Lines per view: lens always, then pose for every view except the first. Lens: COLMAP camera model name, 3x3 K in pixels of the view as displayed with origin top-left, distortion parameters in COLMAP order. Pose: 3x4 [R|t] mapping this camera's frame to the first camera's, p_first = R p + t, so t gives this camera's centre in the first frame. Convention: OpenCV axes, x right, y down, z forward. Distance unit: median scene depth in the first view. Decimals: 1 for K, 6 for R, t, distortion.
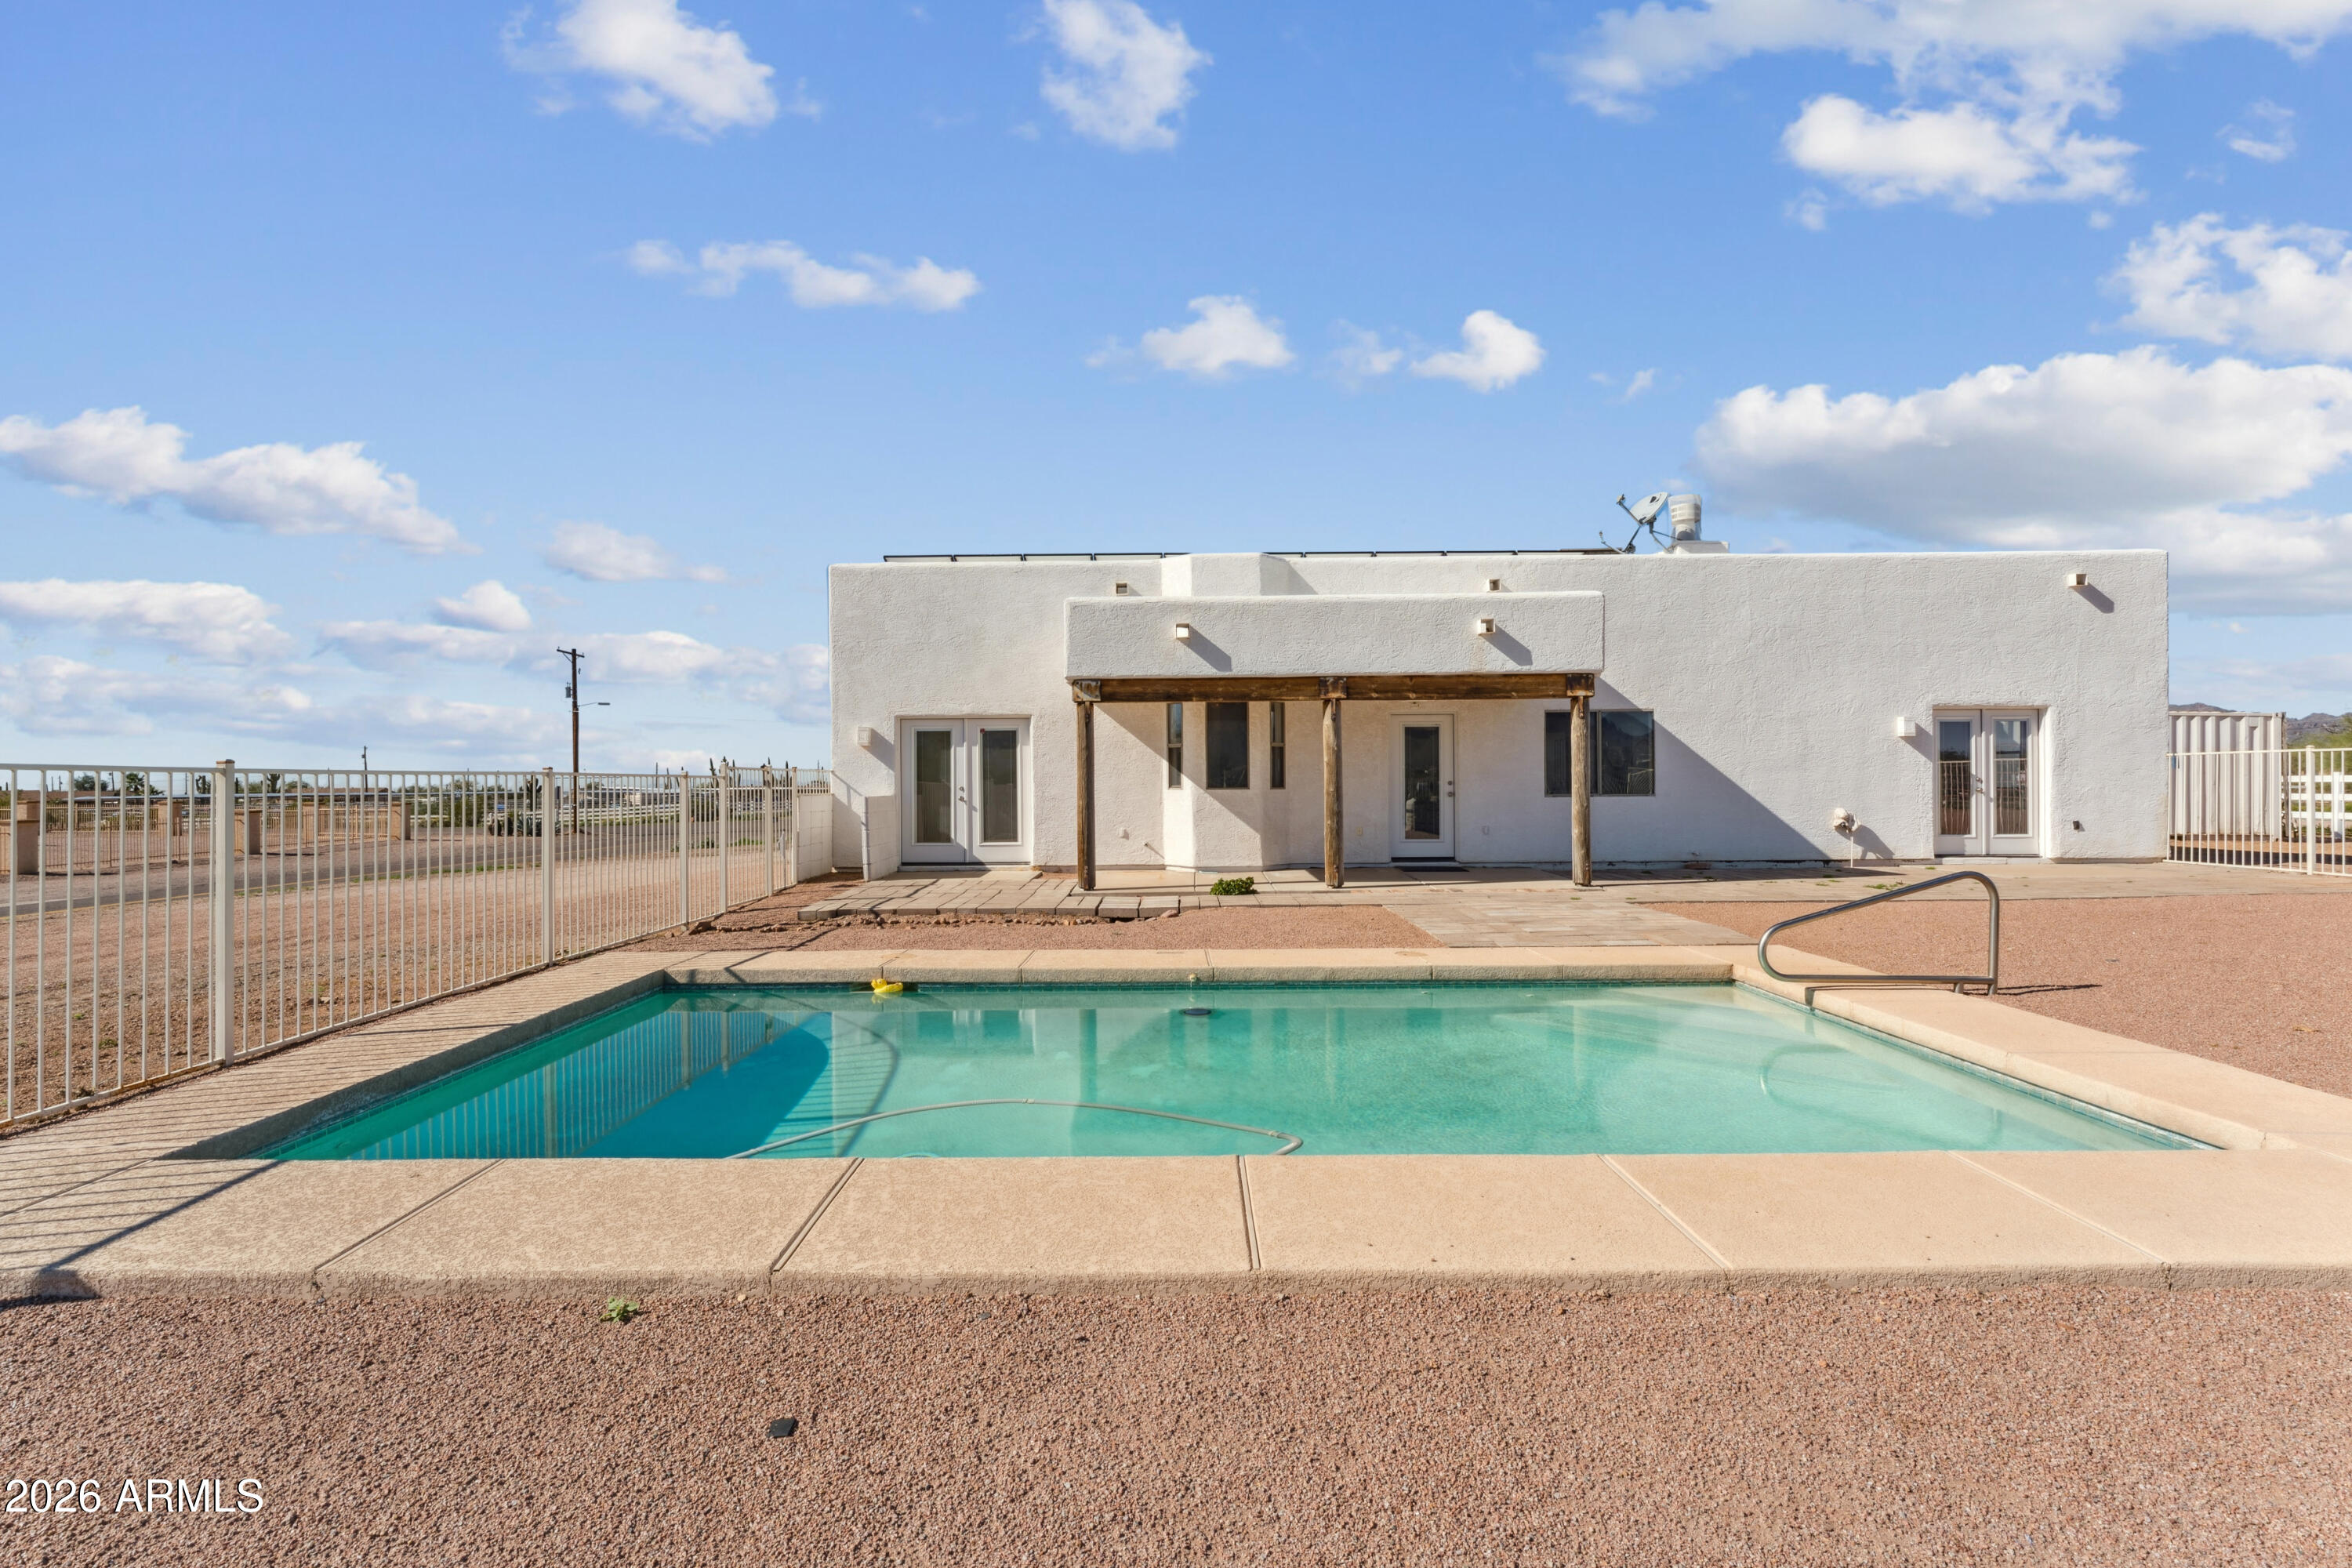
lens RADIAL K [[1076.1, 0, 1175.0], [0, 1076.1, 802.2], [0, 0, 1]] dist [-0.000495, -0.000004]
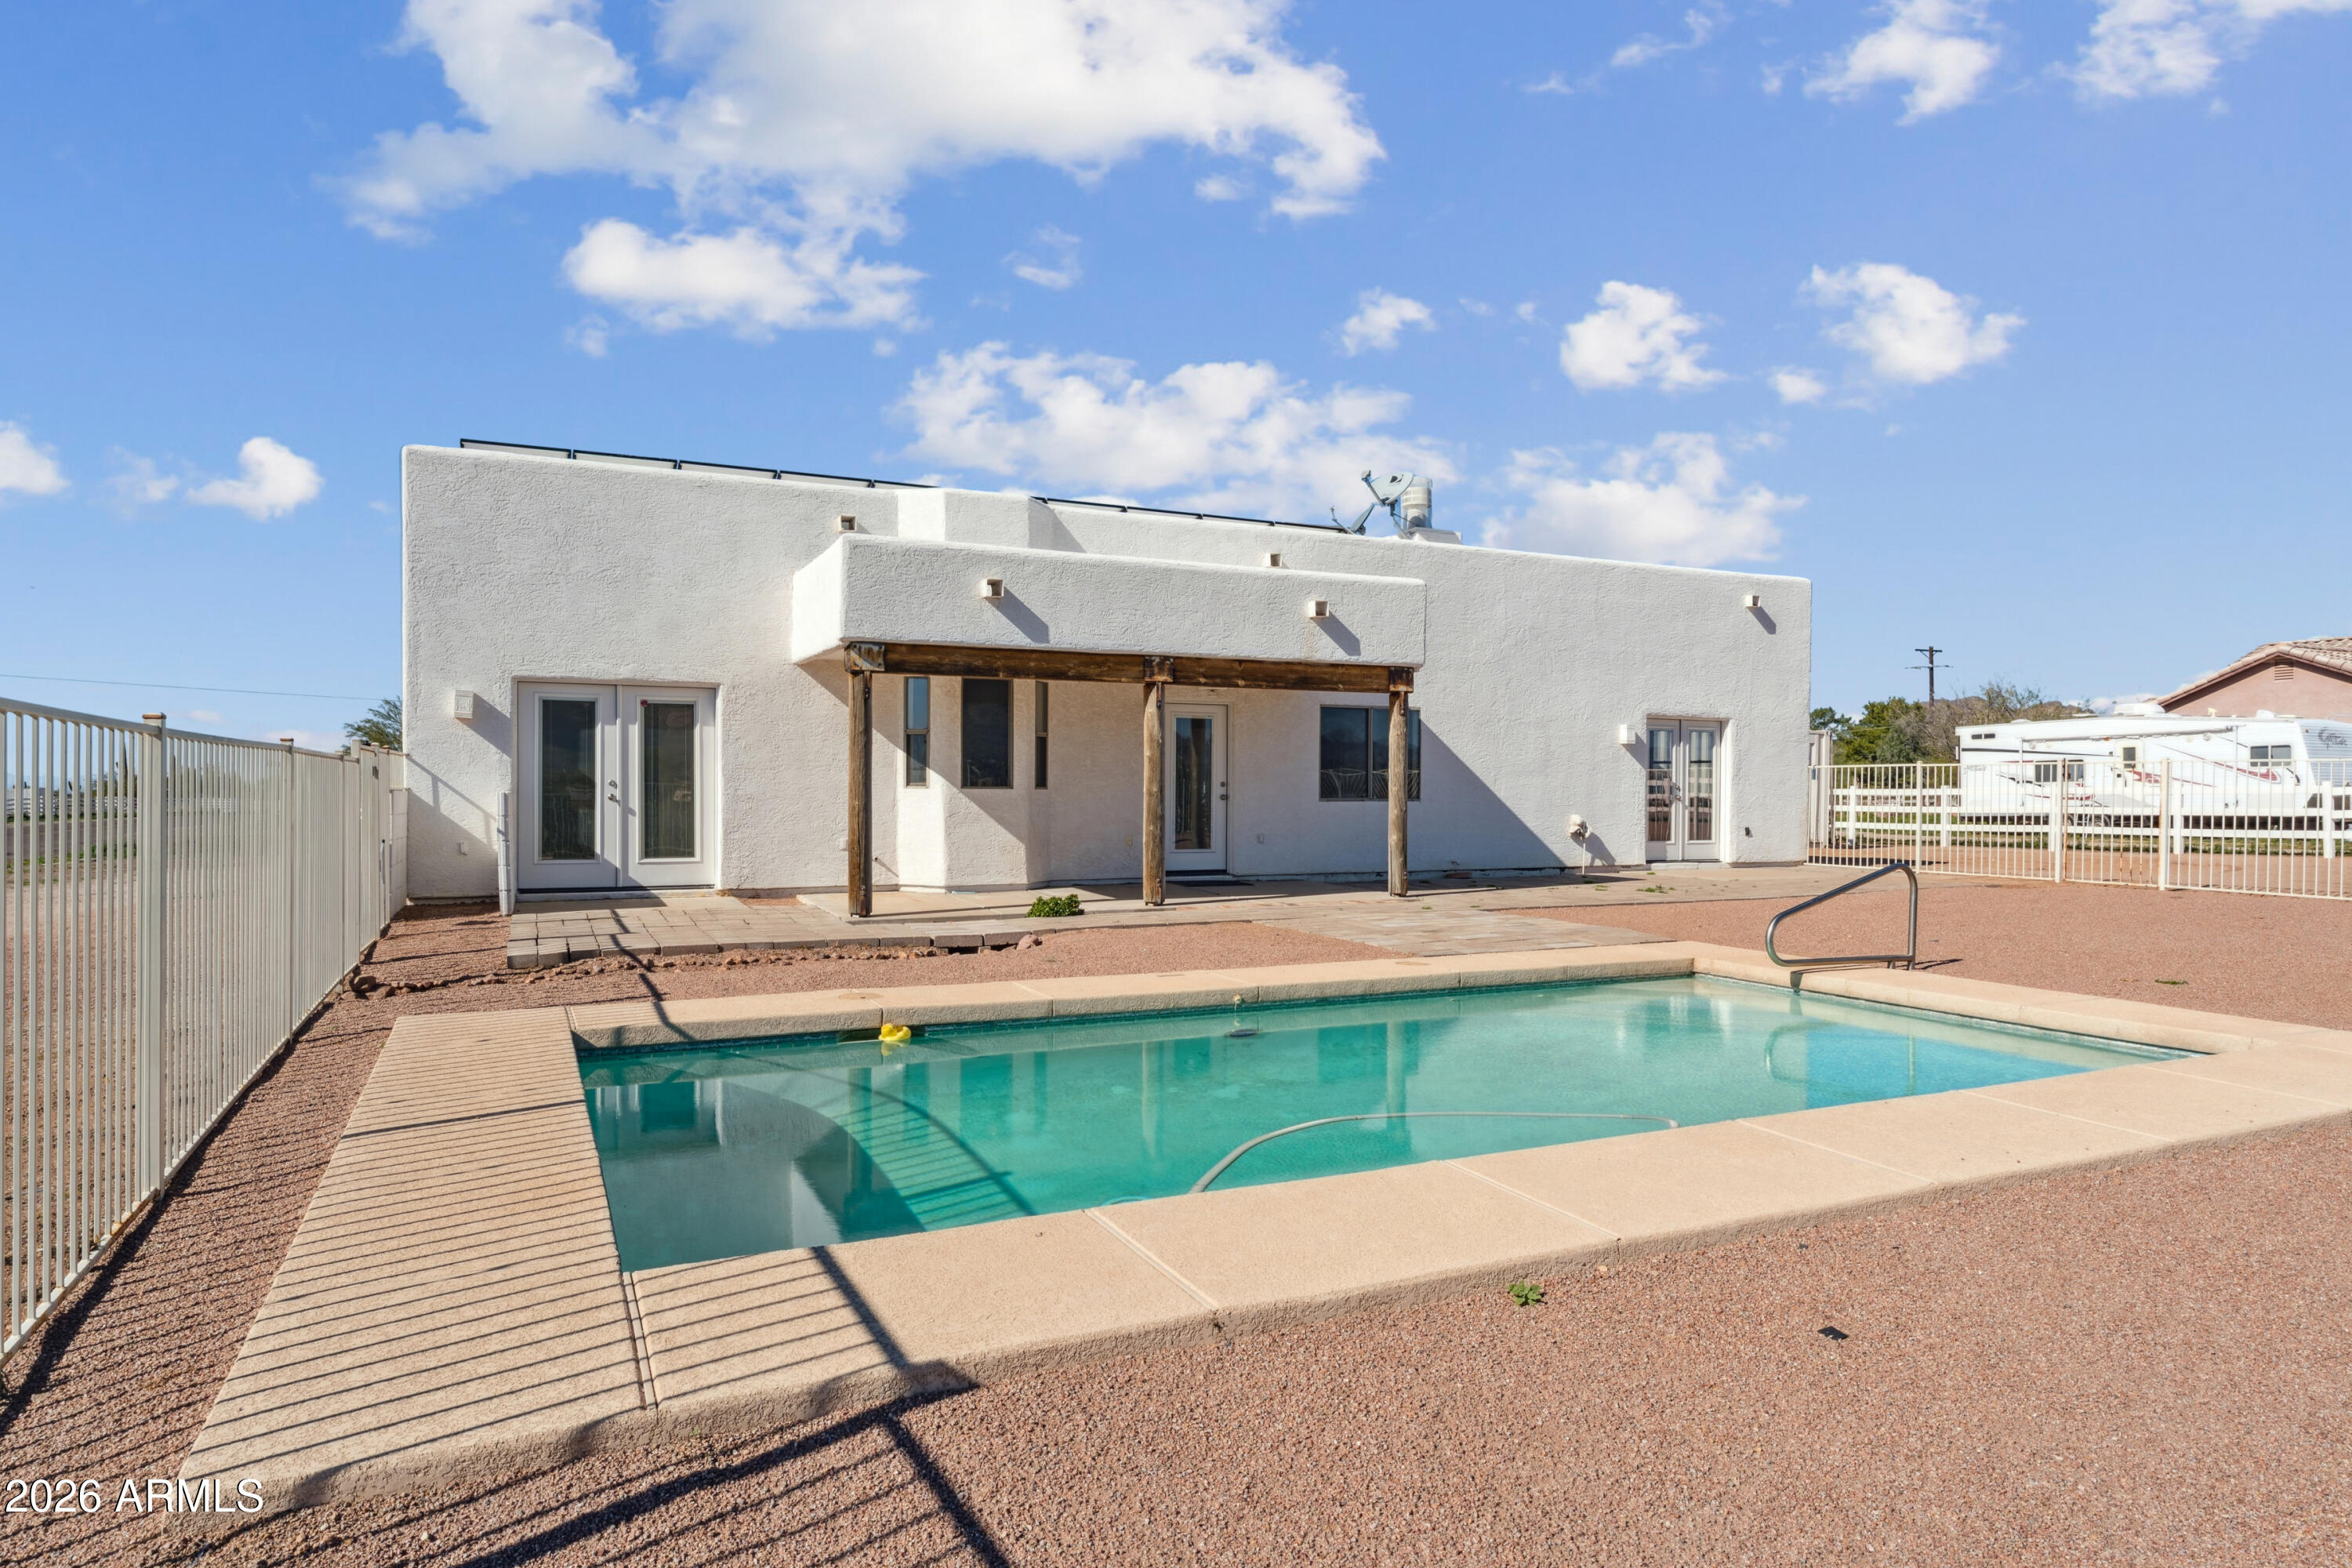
lens RADIAL K [[1384.4, 0, 1169.7], [0, 1384.4, 786.1], [0, 0, 1]] dist [0.000077, -0.000493]
pose [[0.999981, 0.001493, 0.005951, 1.109481], [-0.001554, 0.999946, 0.010298, -0.152136], [-0.005936, -0.010307, 0.999929, -0.273564]]
